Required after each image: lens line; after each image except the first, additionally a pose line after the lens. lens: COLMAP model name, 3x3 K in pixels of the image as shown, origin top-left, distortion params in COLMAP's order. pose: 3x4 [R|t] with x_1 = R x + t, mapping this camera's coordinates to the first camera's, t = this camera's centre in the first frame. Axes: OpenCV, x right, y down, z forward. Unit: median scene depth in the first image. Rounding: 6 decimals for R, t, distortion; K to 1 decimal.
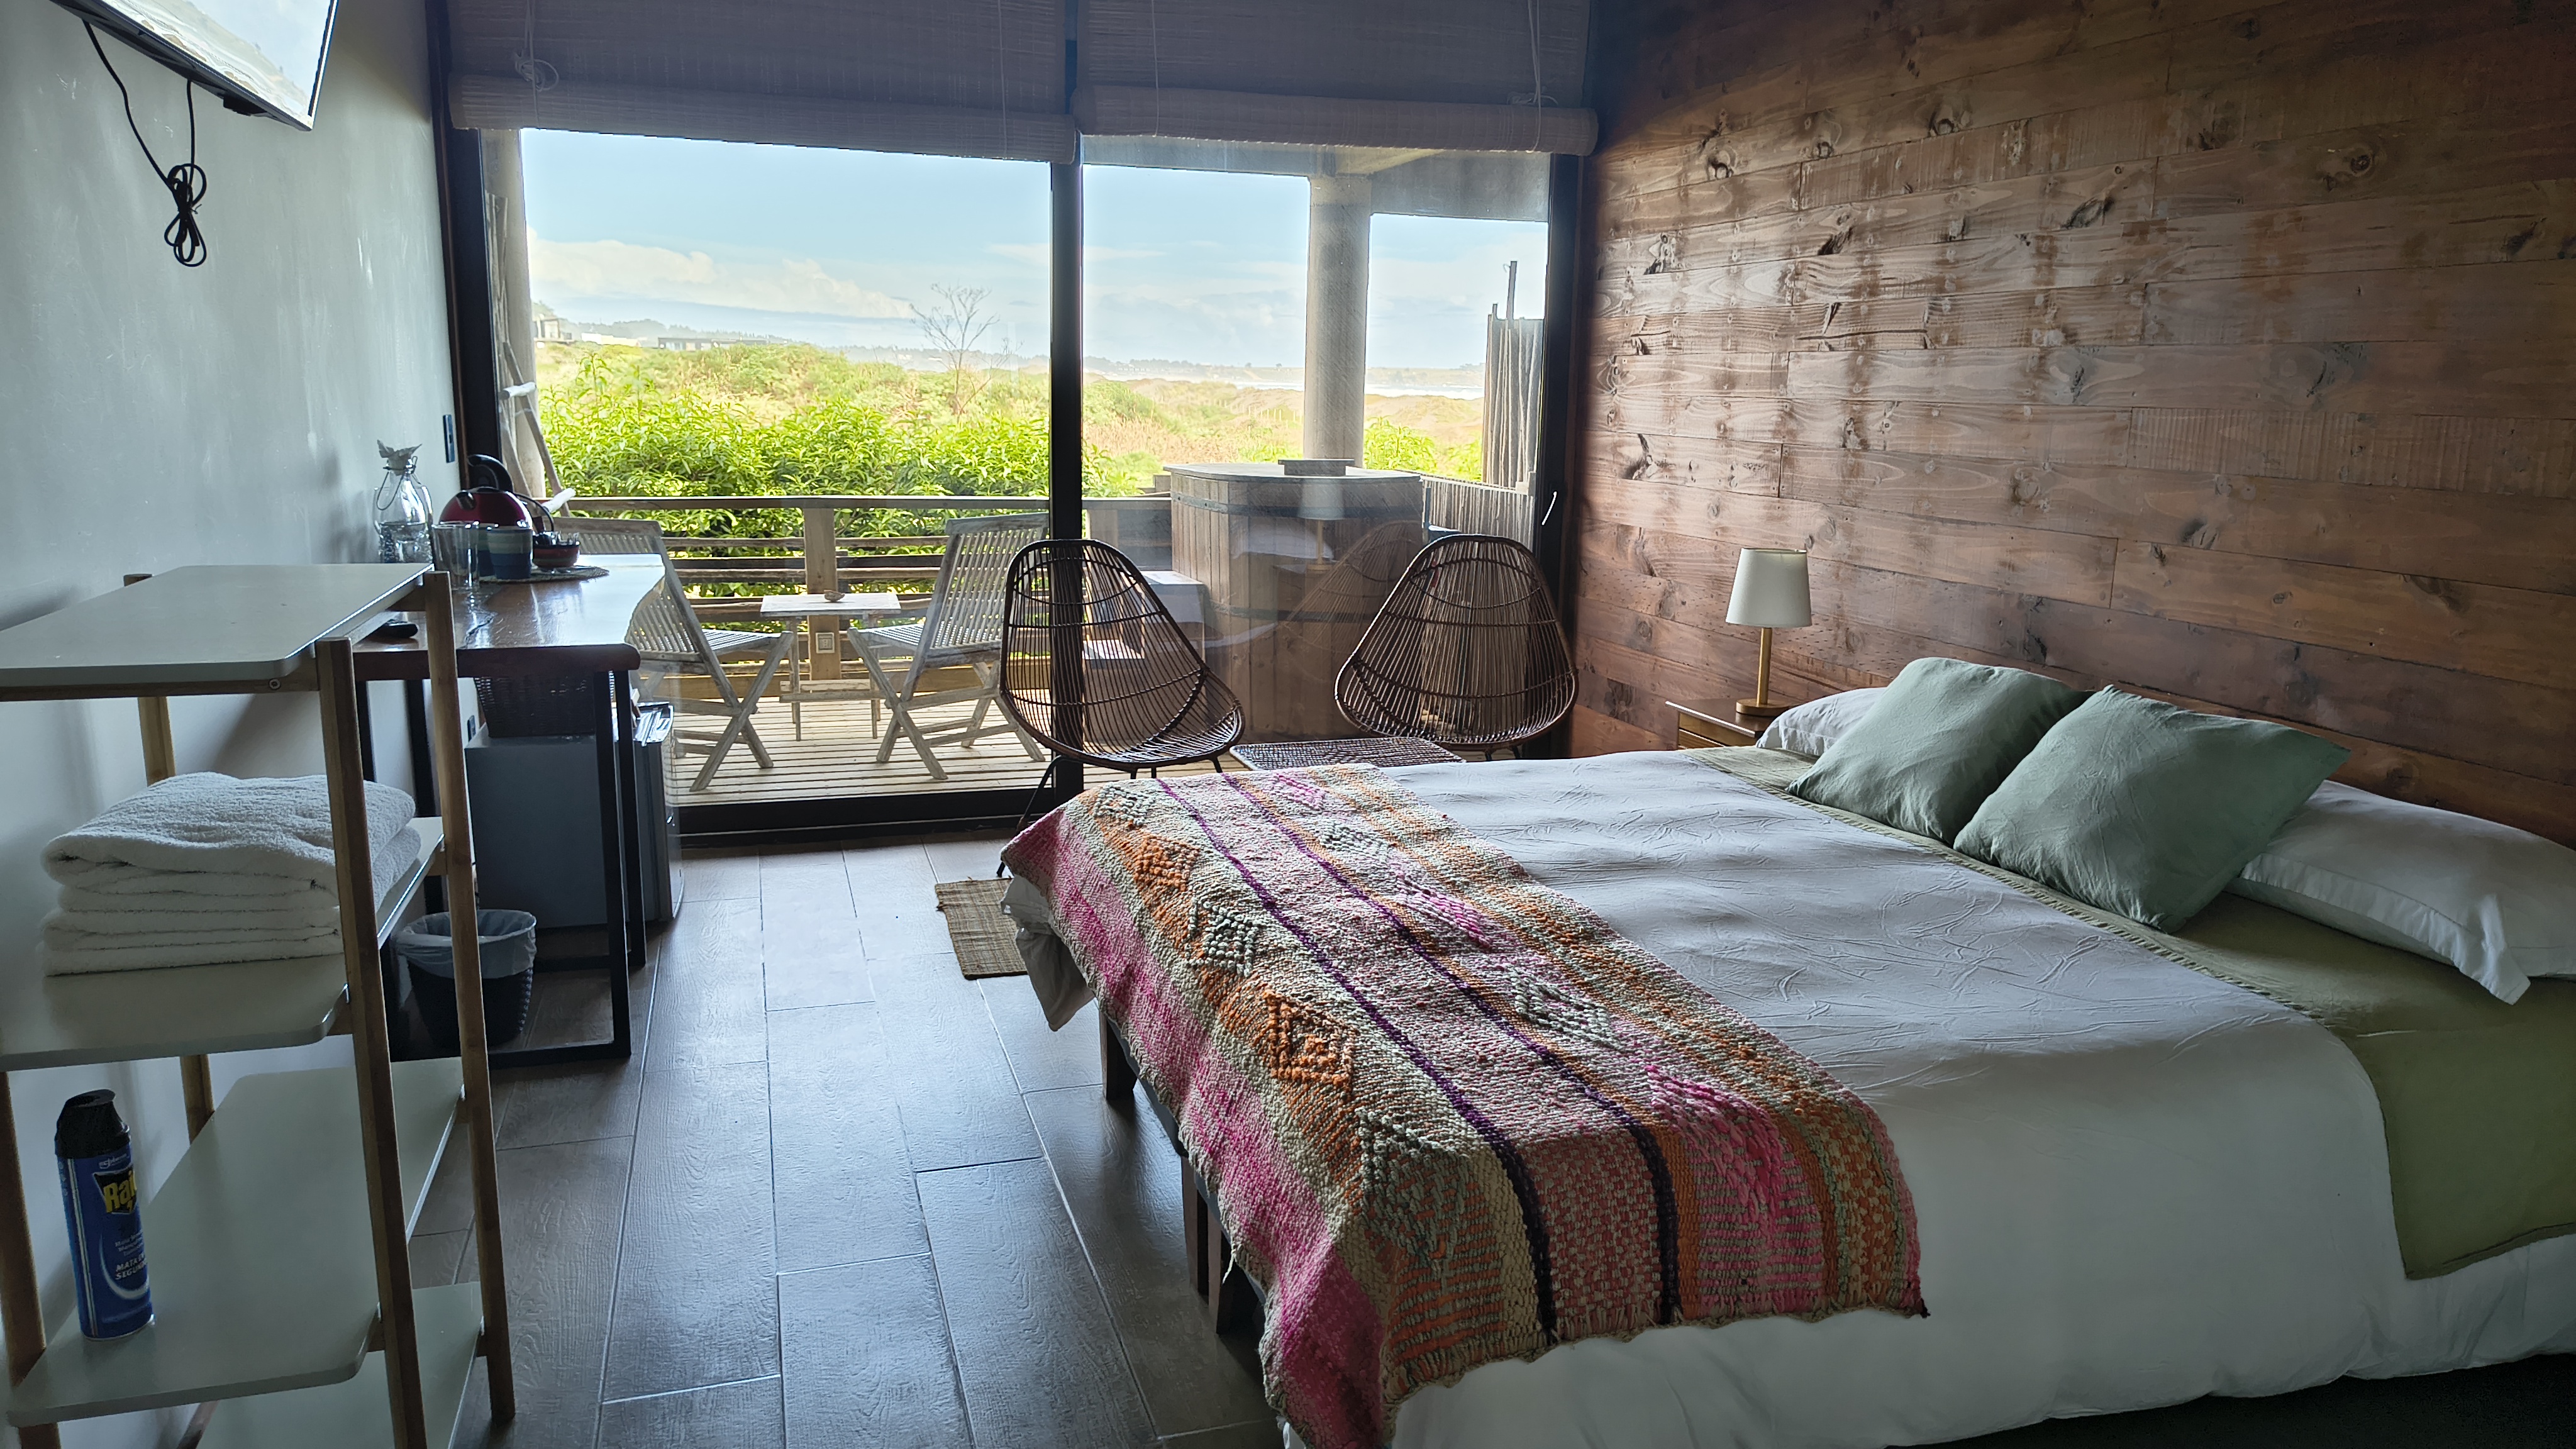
lens RADIAL K [[1778.3, 0, 1288.0], [0, 1778.3, 724.5], [0, 0, 1]] dist [0.001960, 0.000474]
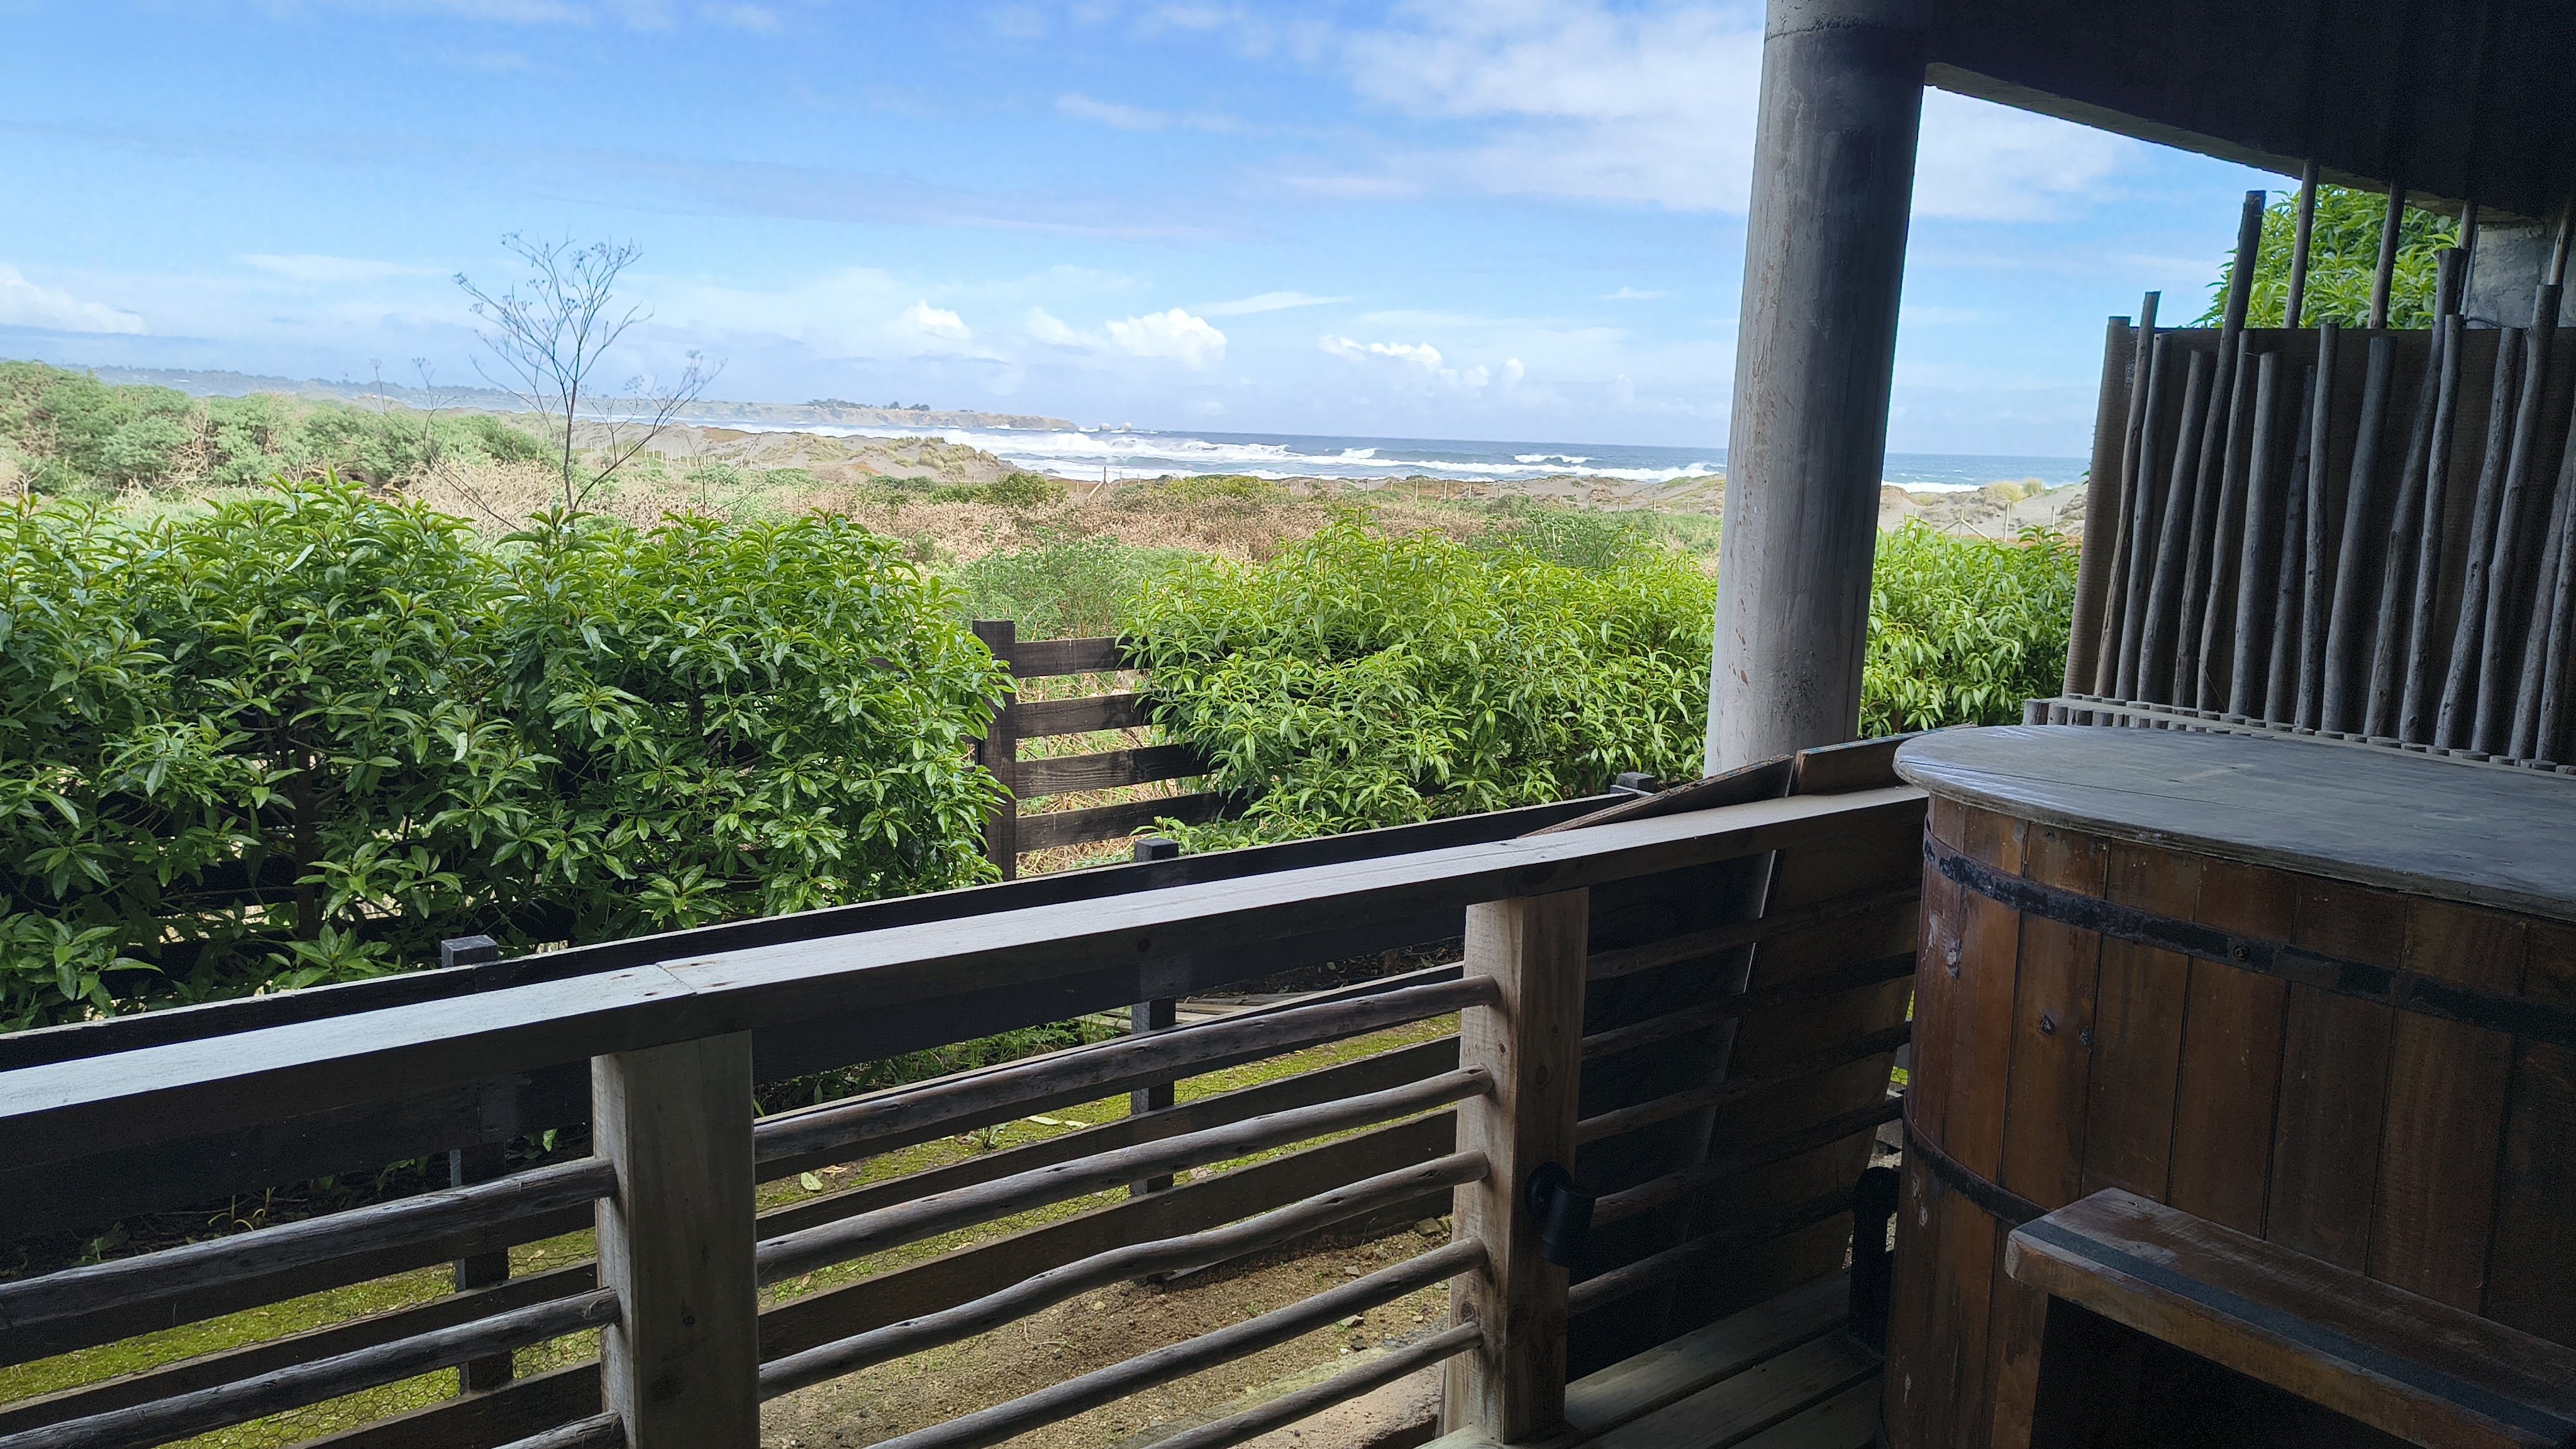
lens RADIAL K [[1778.3, 0, 1288.0], [0, 1778.3, 724.5], [0, 0, 1]] dist [0.001960, 0.000474]
pose [[0.937985, -0.047049, 0.343468, -0.039994], [0.053696, 0.998509, -0.009861, -0.023311], [-0.342492, 0.027692, 0.939113, 0.112569]]
